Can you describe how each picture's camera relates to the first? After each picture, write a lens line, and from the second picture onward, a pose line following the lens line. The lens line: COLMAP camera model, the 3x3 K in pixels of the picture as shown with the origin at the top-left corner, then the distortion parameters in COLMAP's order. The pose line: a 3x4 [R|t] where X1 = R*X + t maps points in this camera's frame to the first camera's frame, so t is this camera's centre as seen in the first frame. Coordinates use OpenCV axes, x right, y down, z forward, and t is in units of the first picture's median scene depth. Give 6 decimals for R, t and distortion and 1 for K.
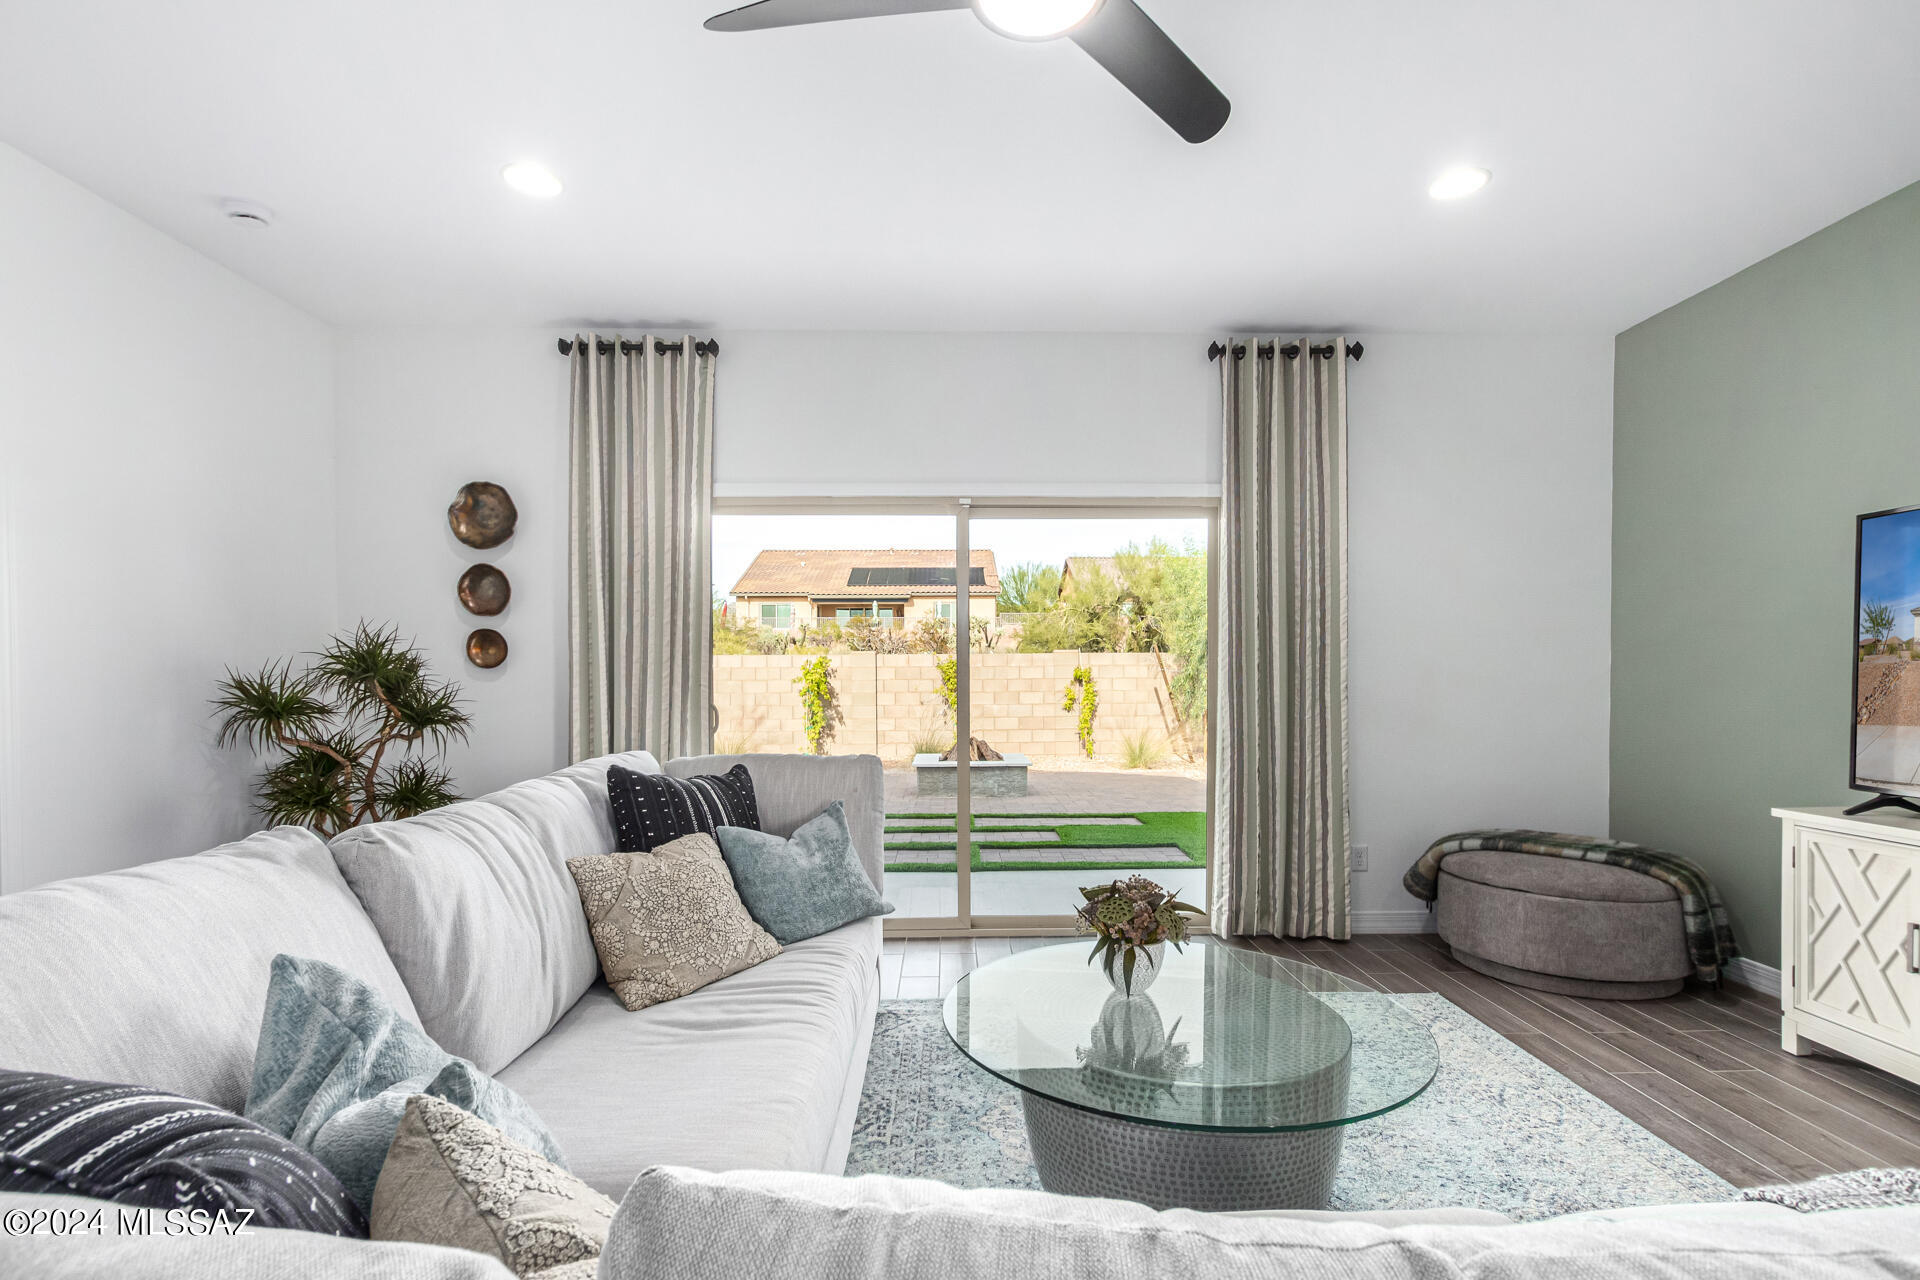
lens RADIAL K [[881.9, 0, 969.7], [0, 881.9, 688.8], [0, 0, 1]] dist [-0.001165, -0.001632]
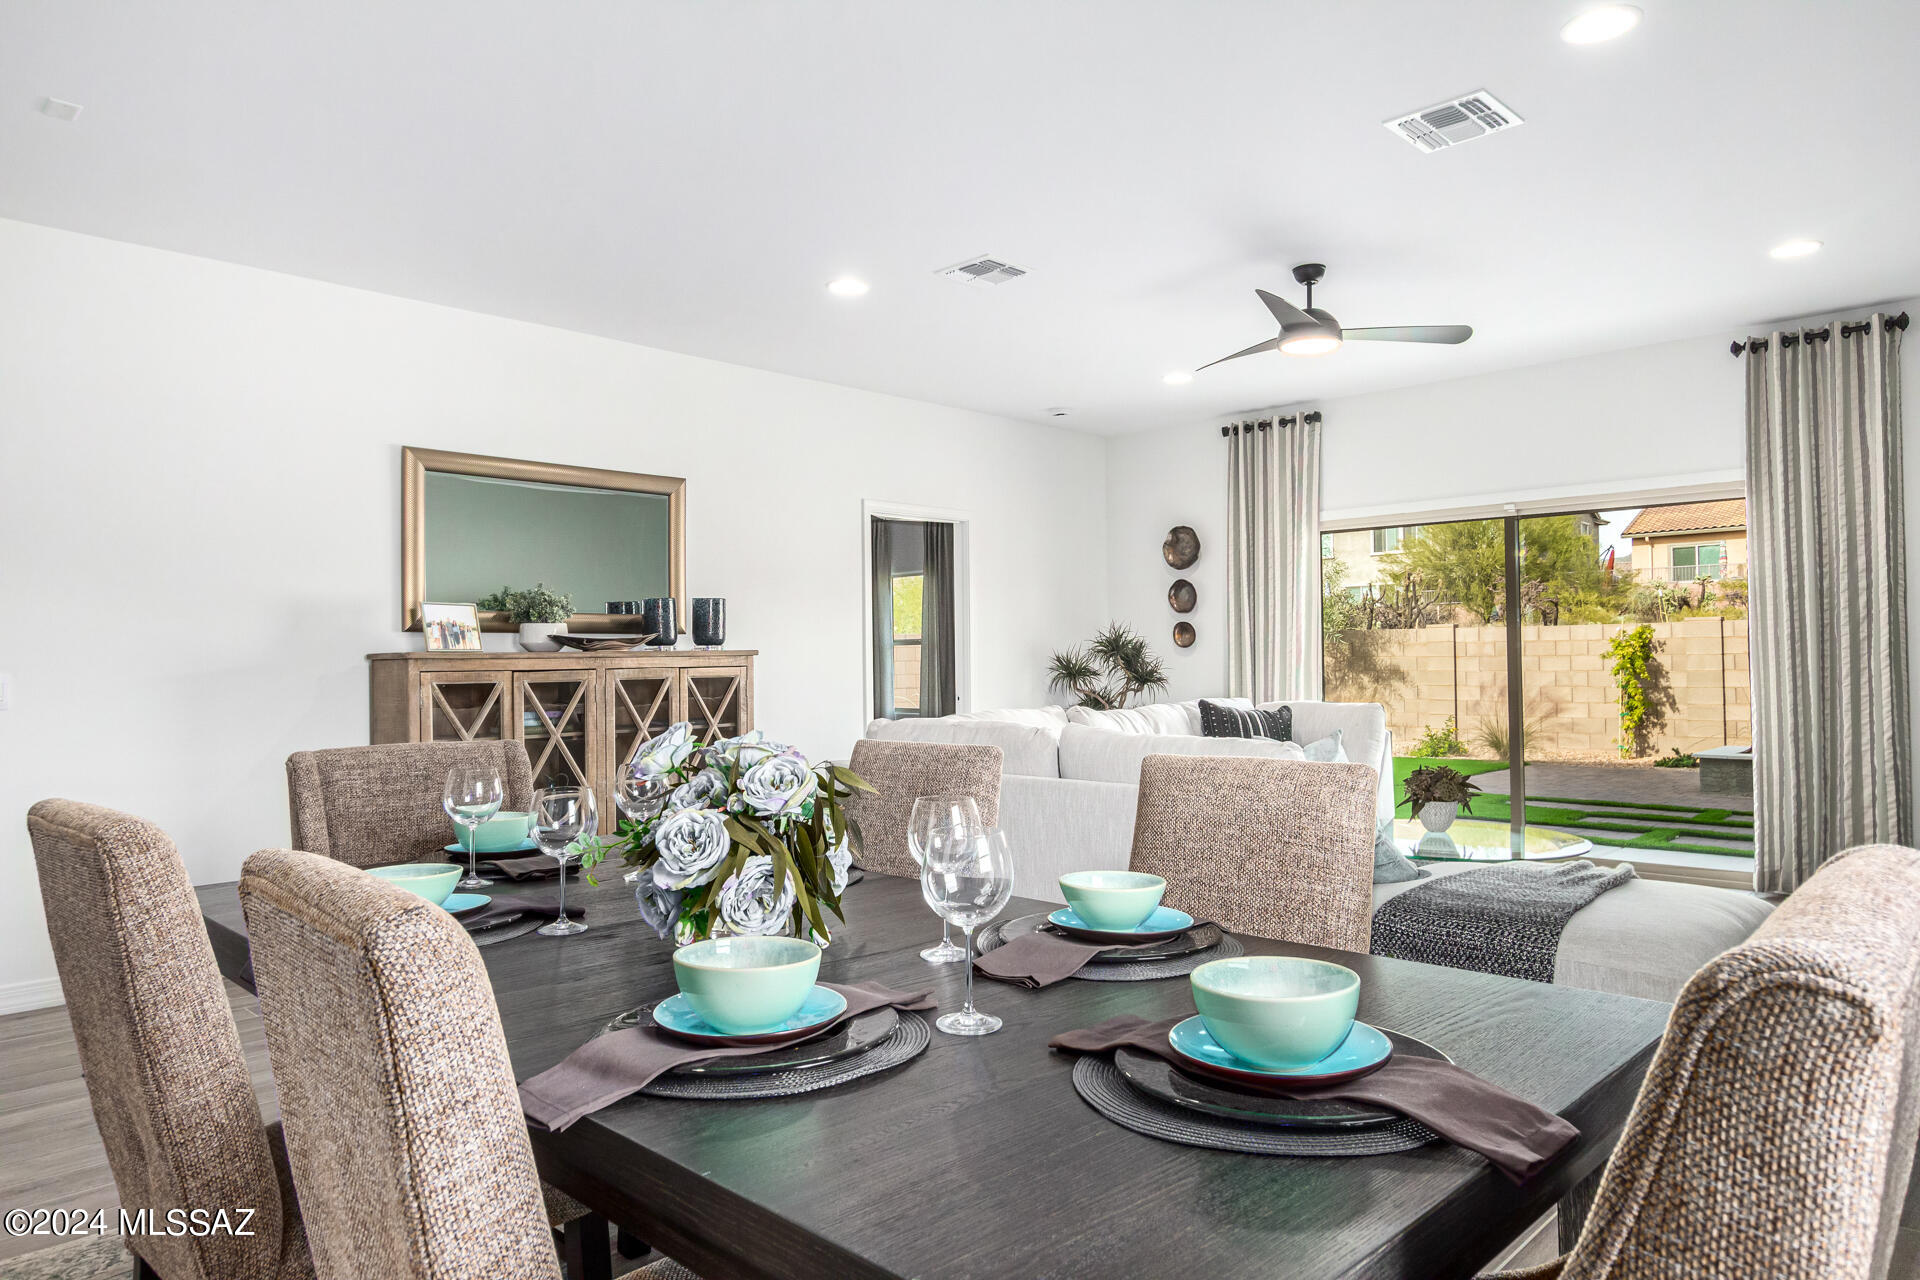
lens RADIAL K [[1177.0, 0, 996.9], [0, 1177.0, 639.8], [0, 0, 1]] dist [-0.002102, -0.010065]
pose [[0.715388, -0.017295, -0.698514, 0.640060], [-0.000587, 0.999678, -0.025352, 0.014833], [0.698728, 0.018546, 0.715147, -0.677882]]
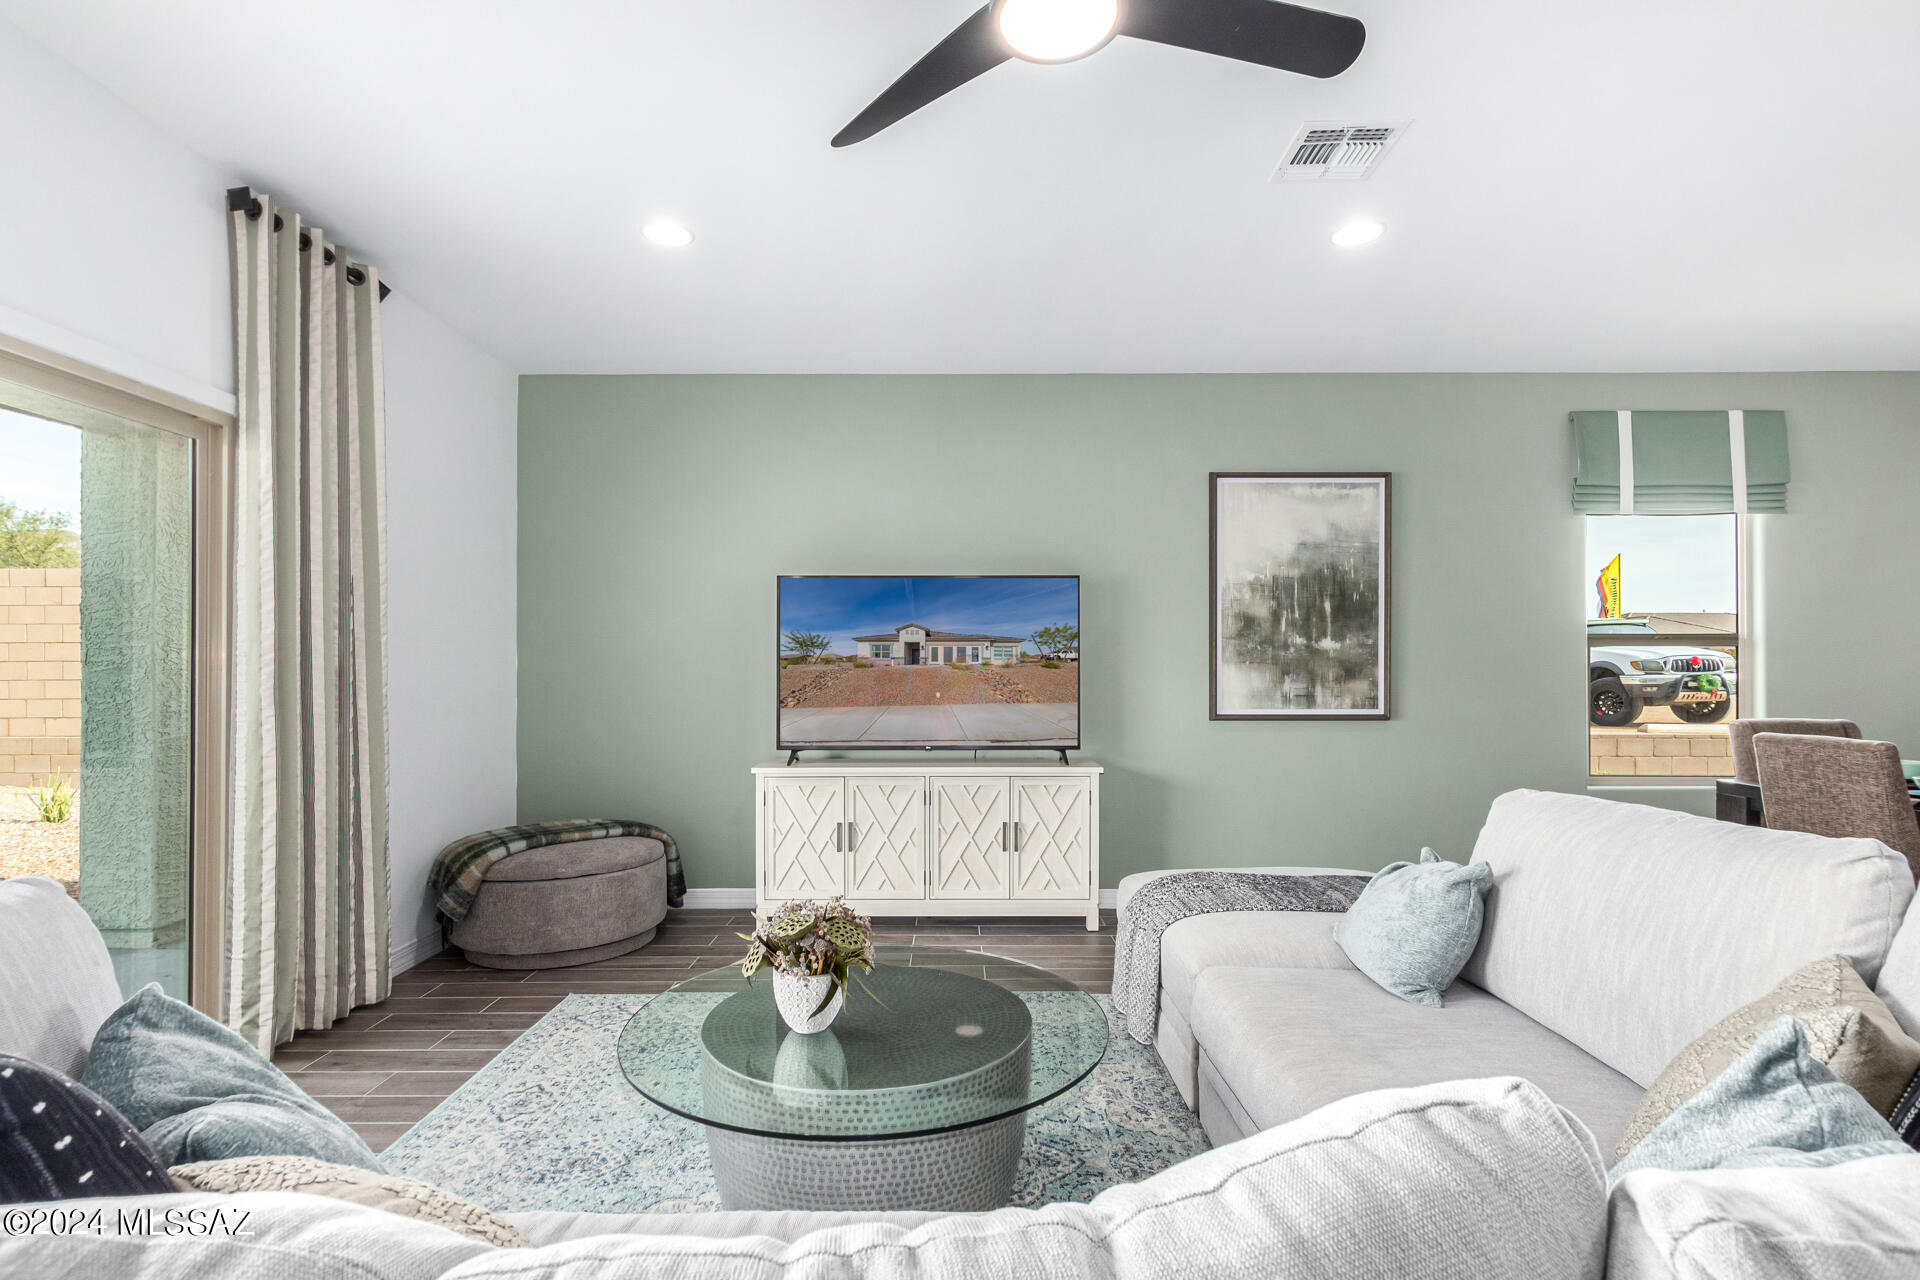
lens RADIAL K [[881.9, 0, 933.7], [0, 881.9, 670.3], [0, 0, 1]] dist [-0.001165, -0.001632]
pose [[0.013800, 0.009328, 0.999861, -0.395753], [0.016003, 0.999826, -0.009548, -0.005816], [-0.999777, 0.016132, 0.013649, 0.480604]]
